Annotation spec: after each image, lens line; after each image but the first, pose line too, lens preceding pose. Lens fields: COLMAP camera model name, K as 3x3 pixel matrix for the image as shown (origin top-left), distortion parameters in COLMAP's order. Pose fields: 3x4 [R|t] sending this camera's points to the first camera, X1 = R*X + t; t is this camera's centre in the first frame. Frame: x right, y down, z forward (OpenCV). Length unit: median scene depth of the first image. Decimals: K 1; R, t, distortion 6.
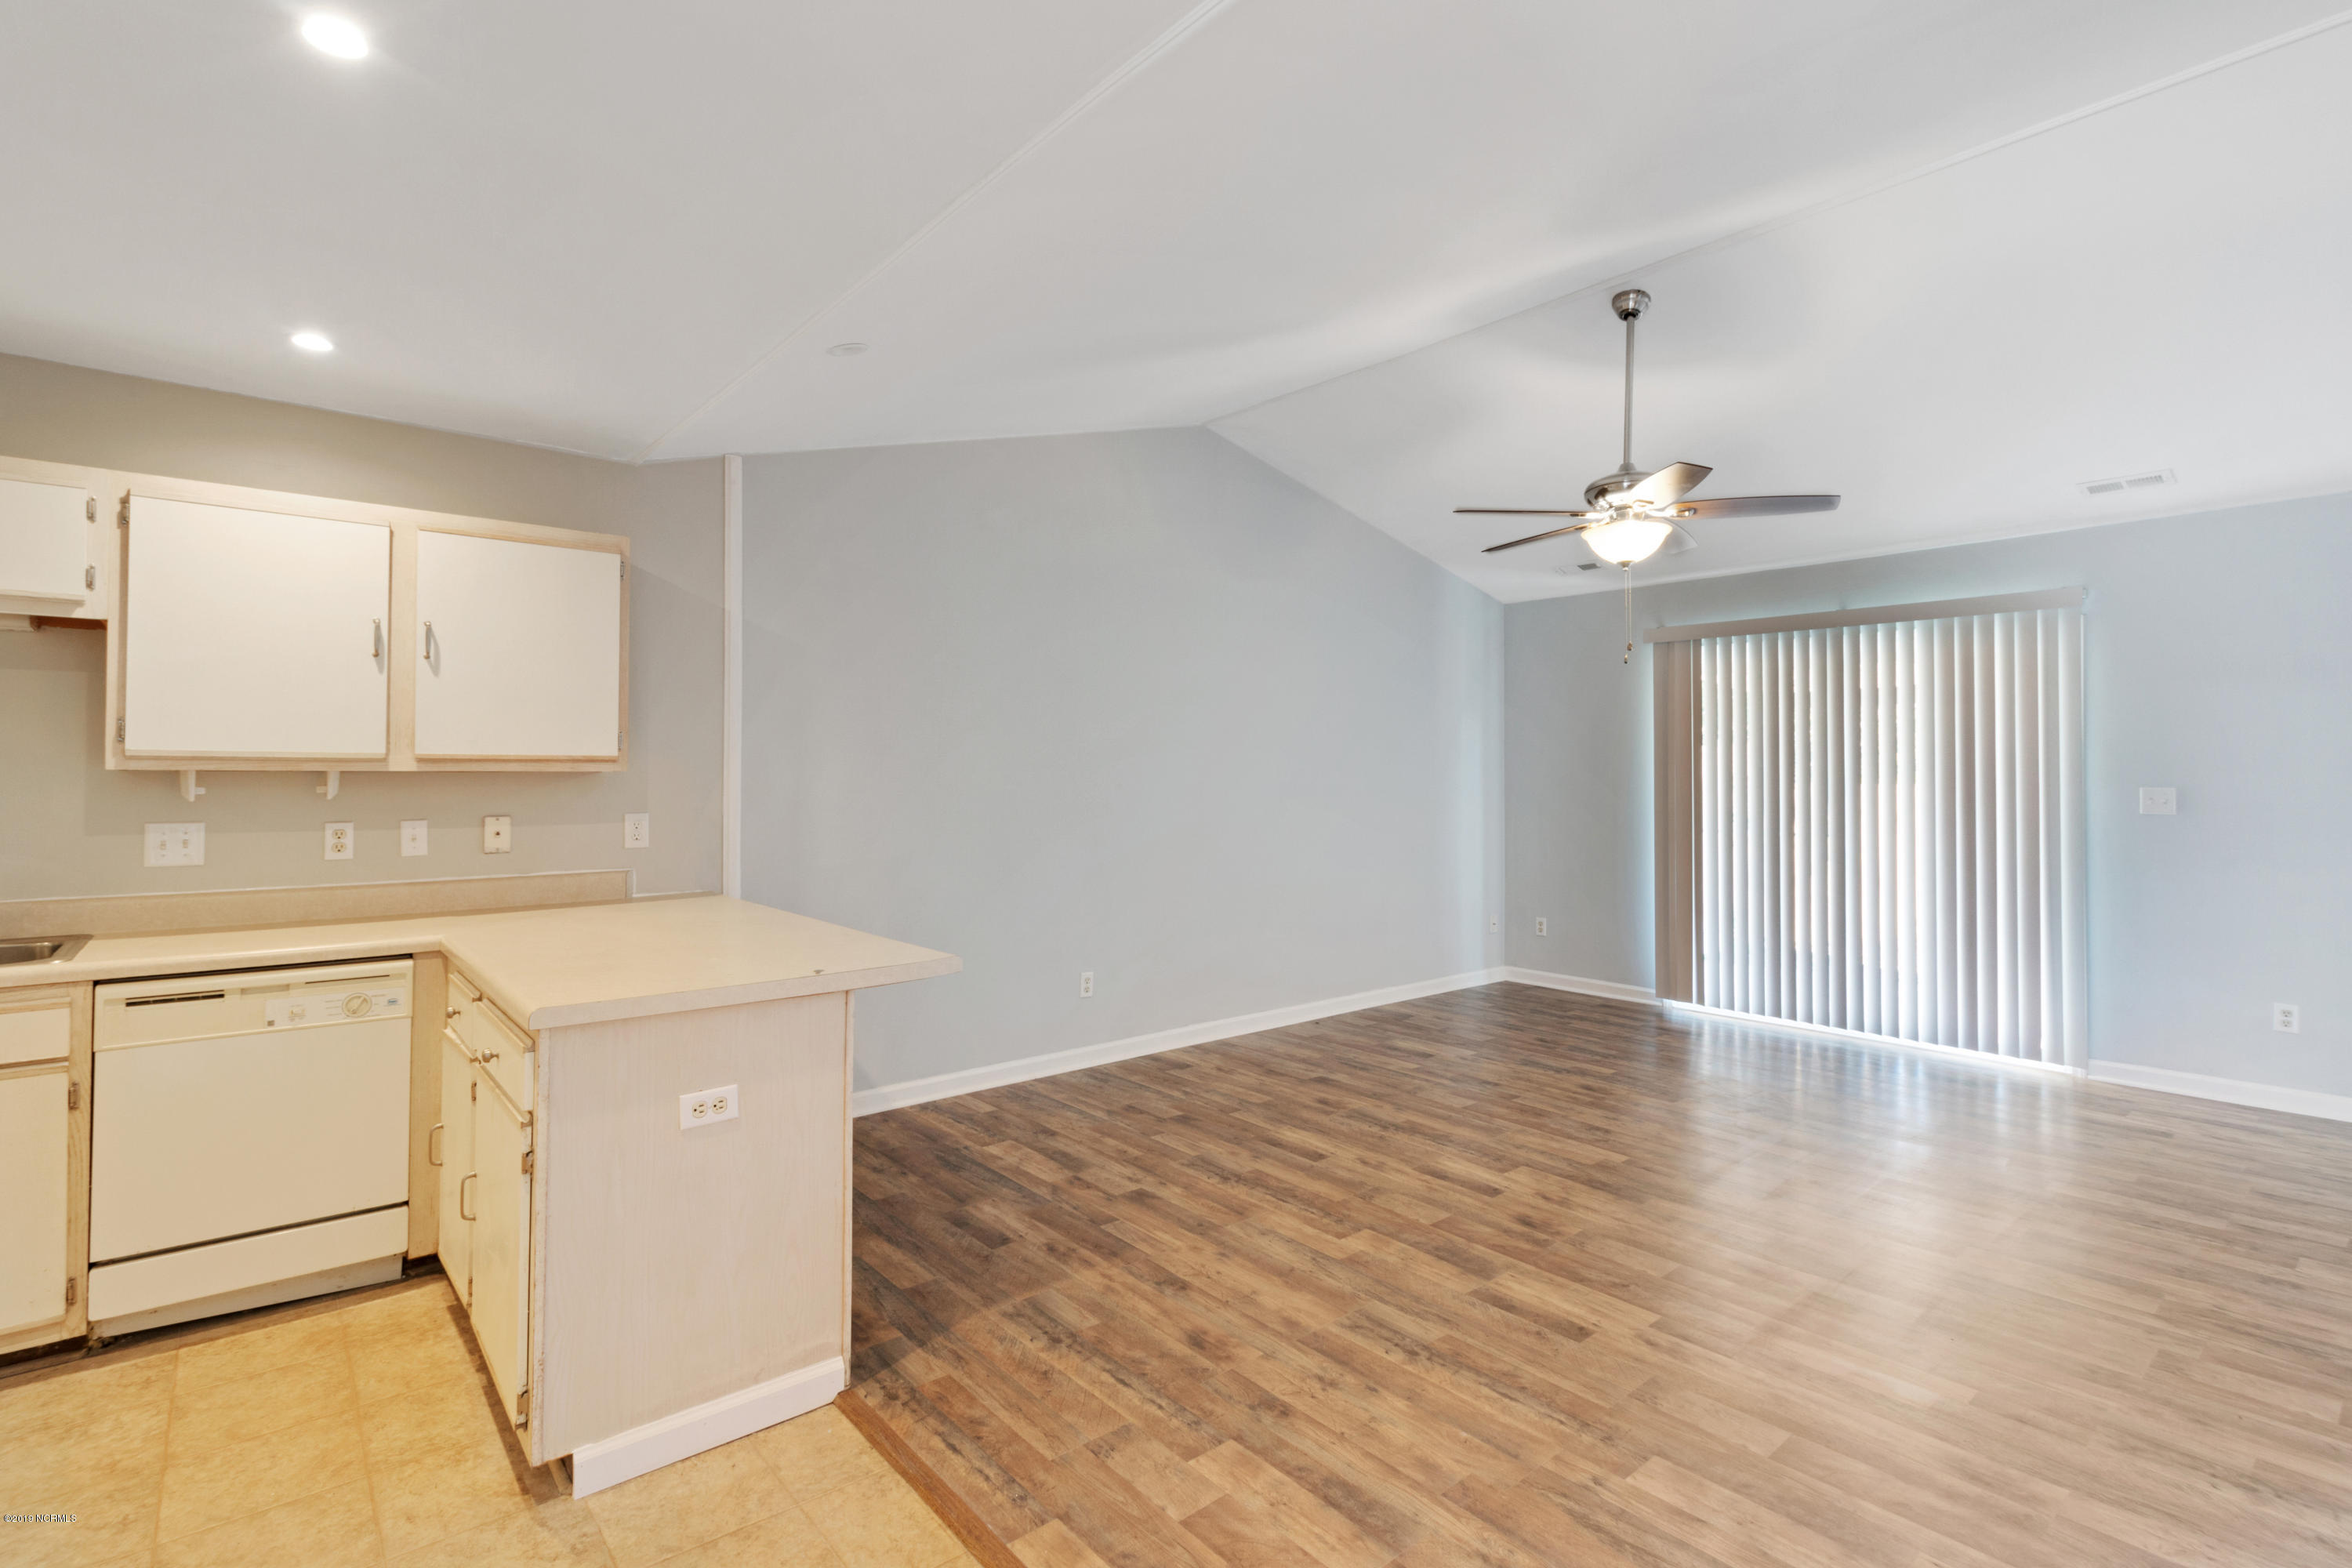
lens RADIAL K [[1084.8, 0, 1162.3], [0, 1084.8, 756.2], [0, 0, 1]] dist [0.000015, 0.000298]
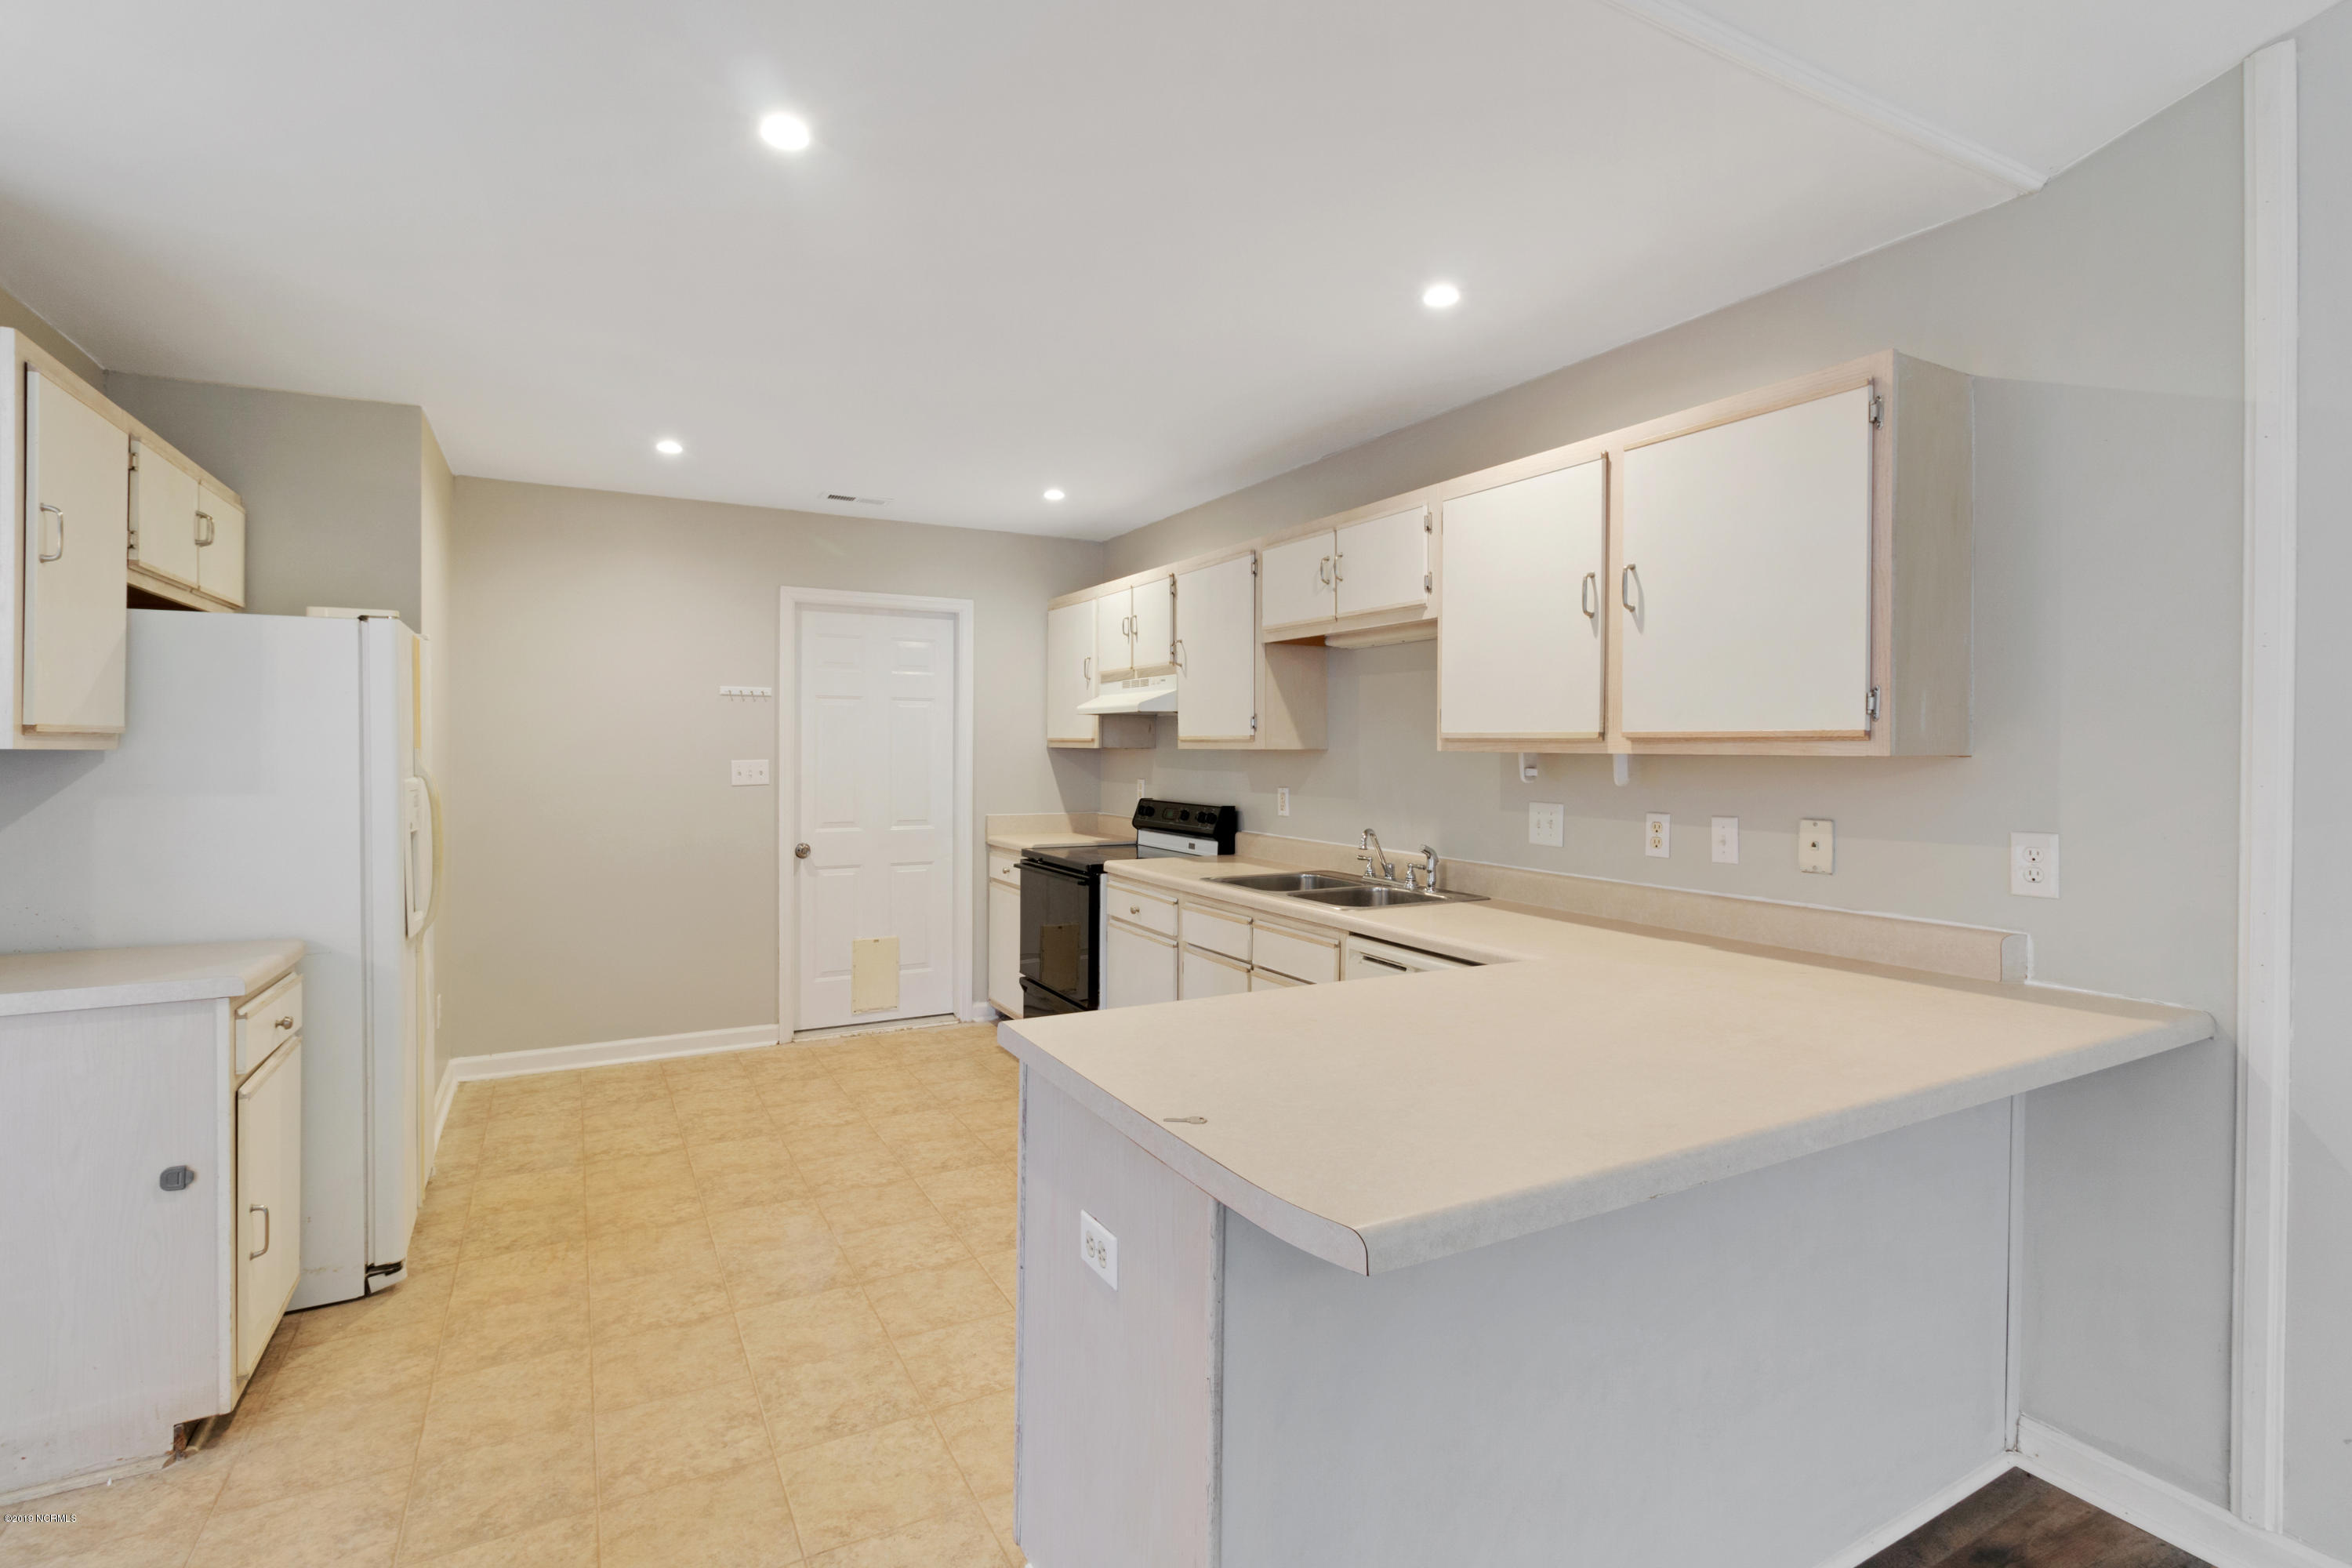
lens RADIAL K [[1084.8, 0, 1162.3], [0, 1084.8, 756.2], [0, 0, 1]] dist [0.000015, 0.000298]
pose [[-0.191848, 0.003353, -0.981419, 0.163402], [0.007623, 0.999969, 0.001927, 0.011634], [0.981395, -0.007112, -0.191868, 0.815709]]
